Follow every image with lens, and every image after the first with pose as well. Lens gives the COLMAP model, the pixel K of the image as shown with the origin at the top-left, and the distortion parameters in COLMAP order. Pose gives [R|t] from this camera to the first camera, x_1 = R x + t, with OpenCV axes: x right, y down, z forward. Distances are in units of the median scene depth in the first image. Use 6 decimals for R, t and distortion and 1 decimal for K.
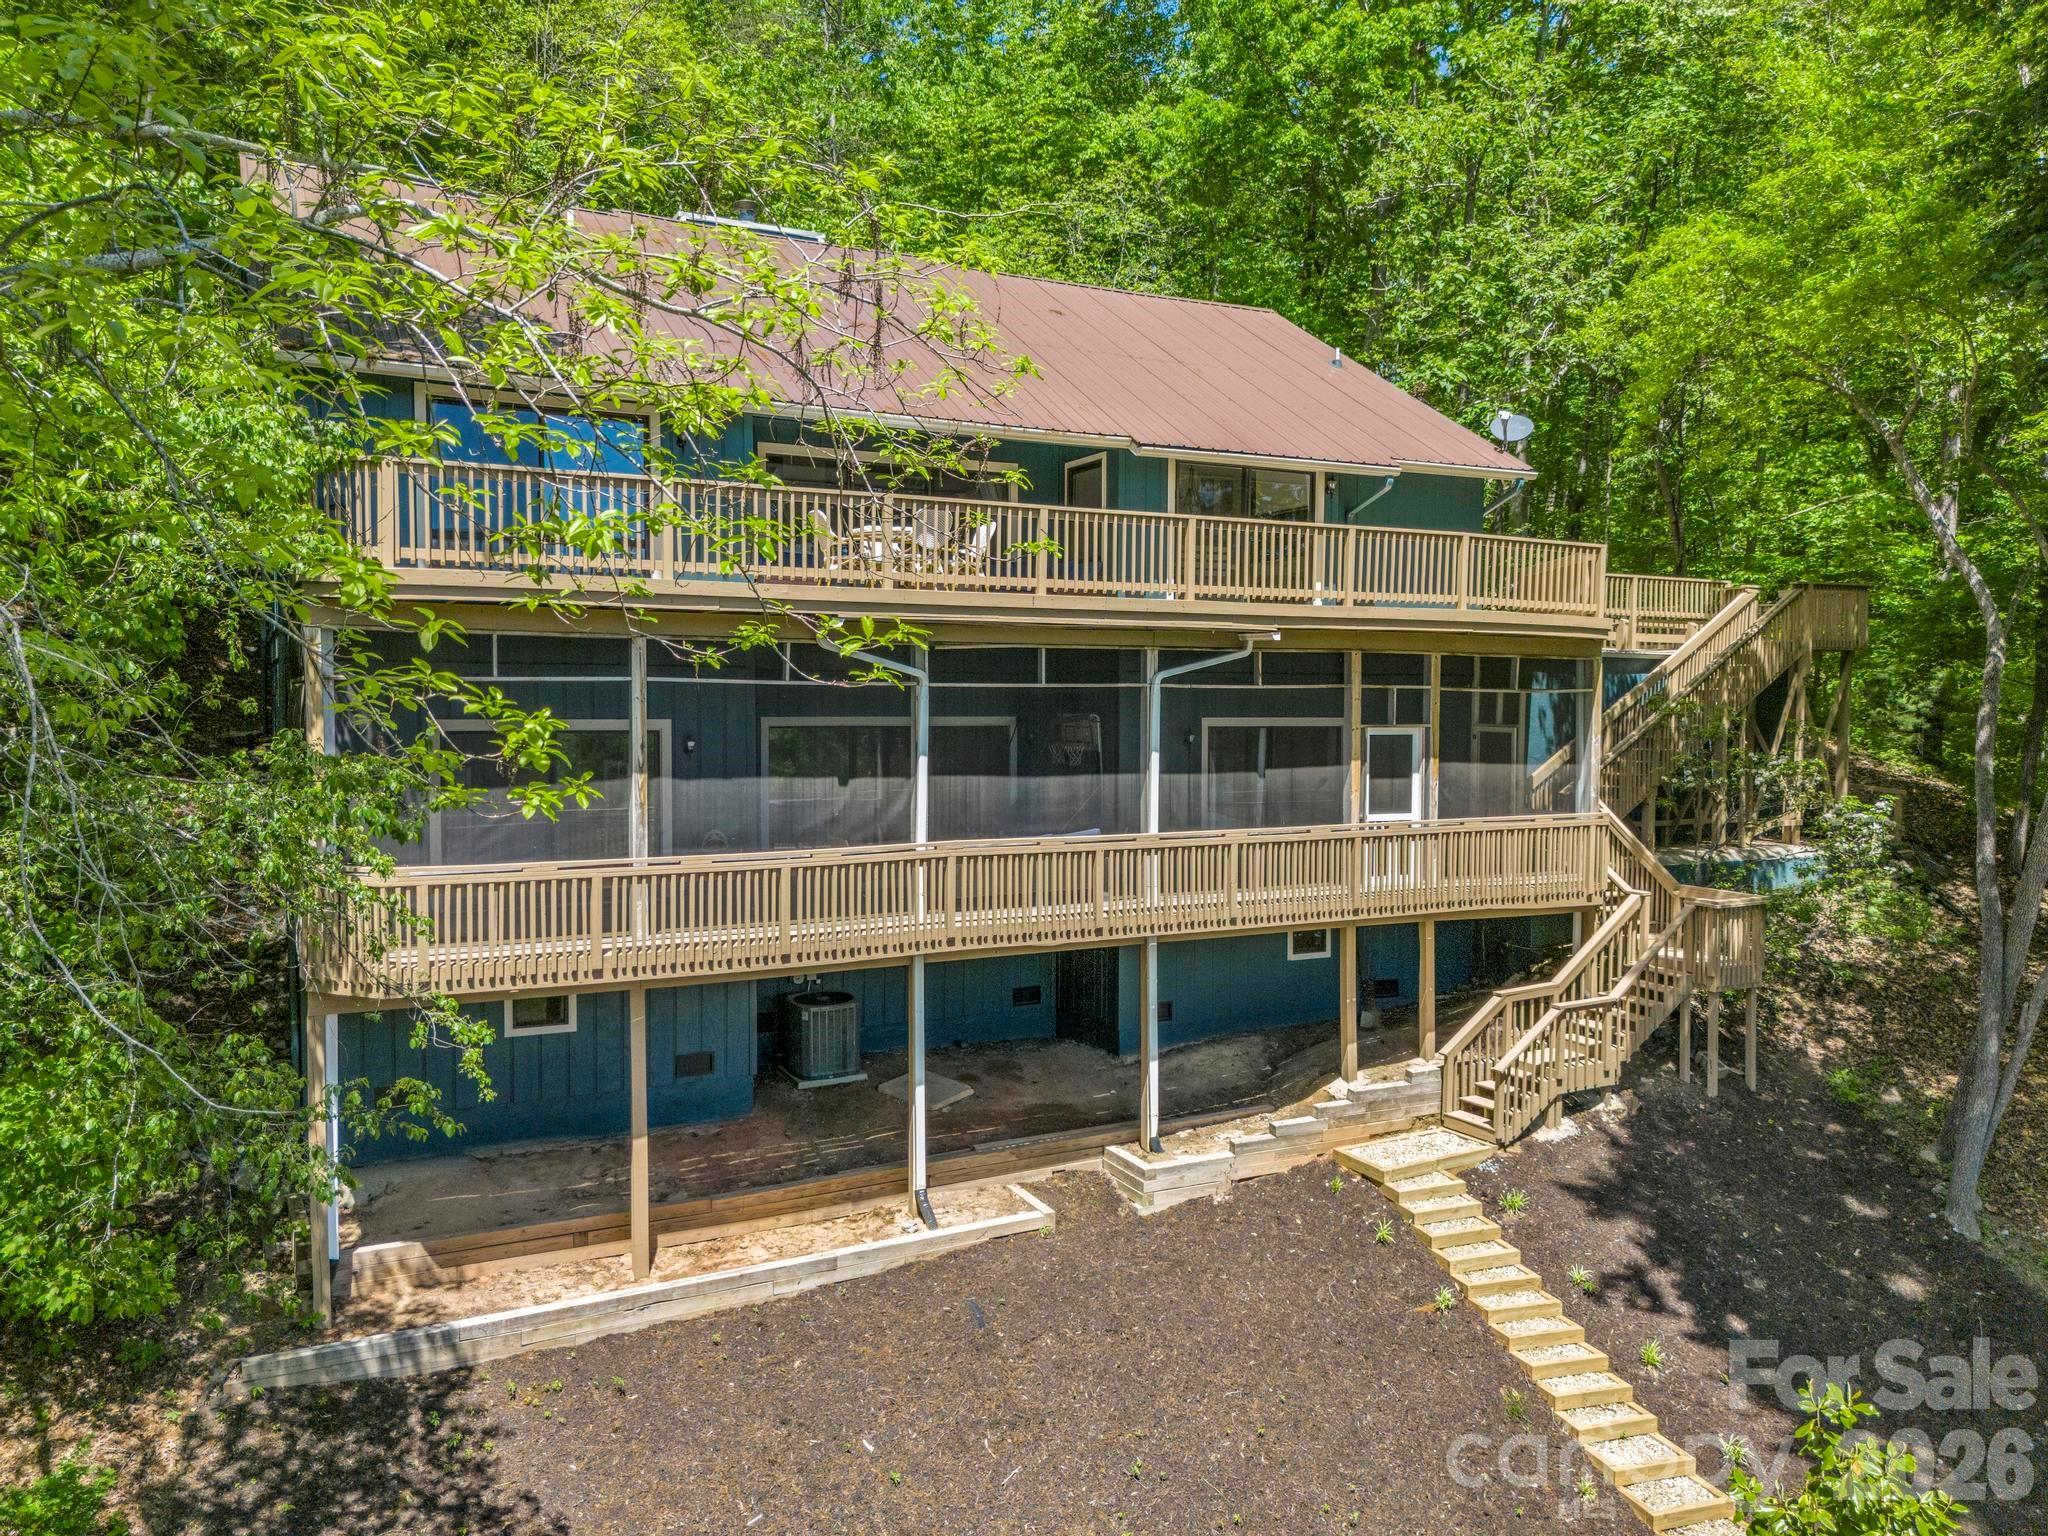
lens RADIAL K [[1542.1, 0, 1018.7], [0, 1542.1, 762.6], [0, 0, 1]] dist [0.040592, -0.027122]
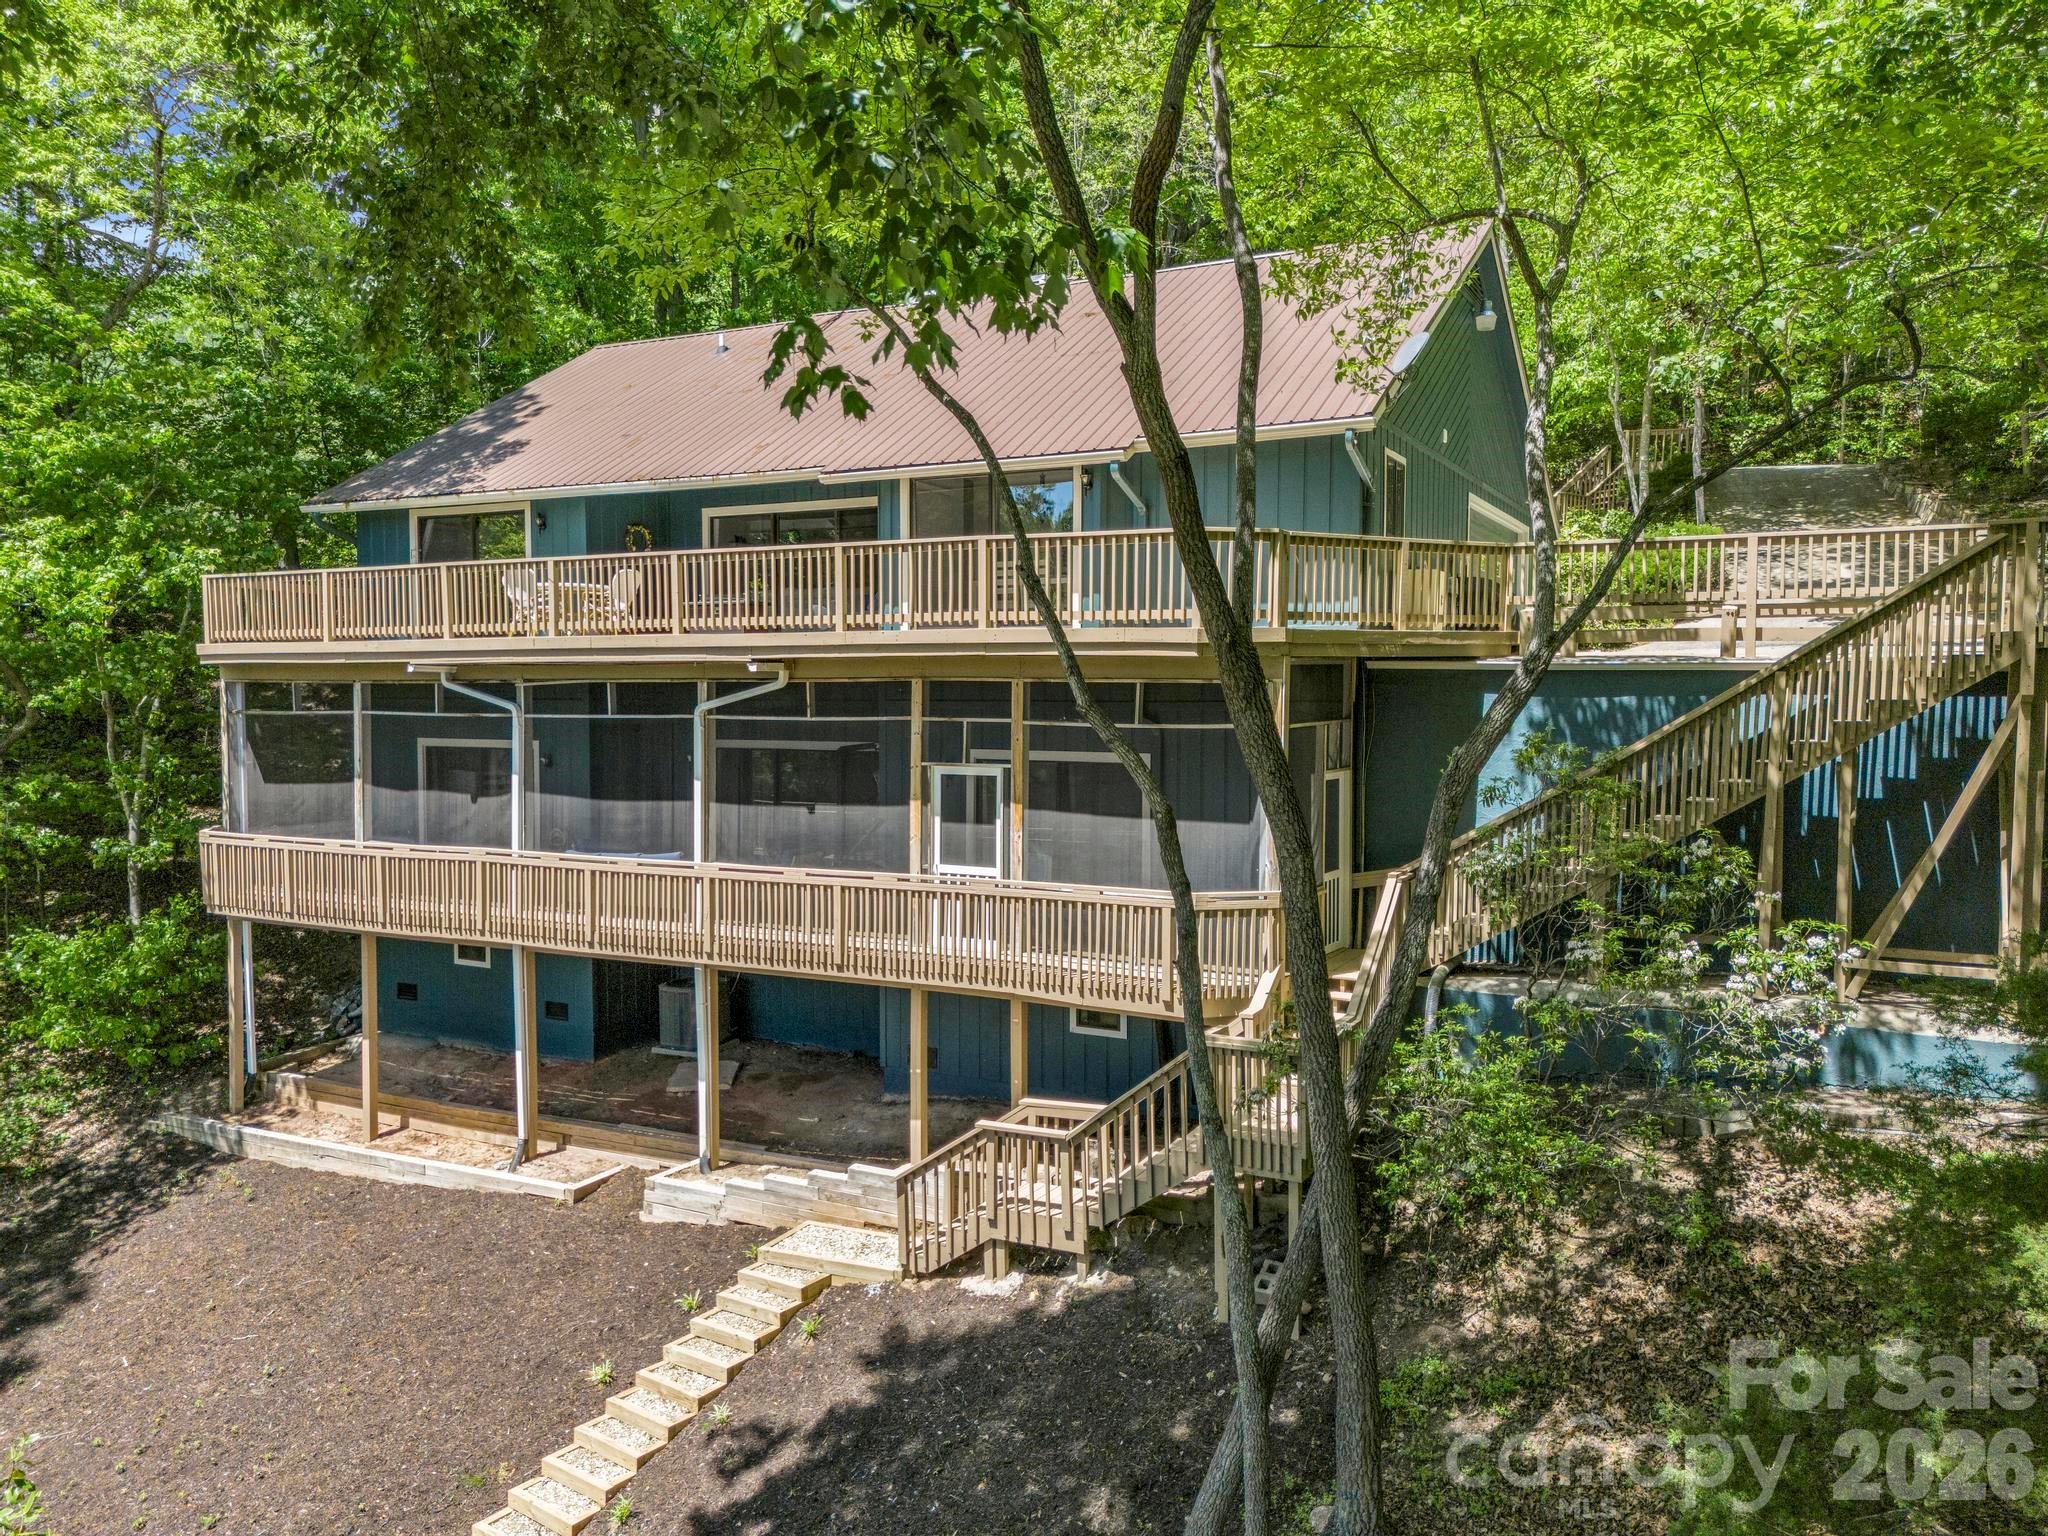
lens RADIAL K [[1542.1, 0, 1015.7], [0, 1542.1, 776.4], [0, 0, 1]] dist [0.040592, -0.027122]
pose [[0.555418, 0.025883, -0.831168, 1.037000], [-0.049261, 0.998784, -0.001816, -0.018251], [0.830111, 0.041952, 0.556018, 0.586069]]
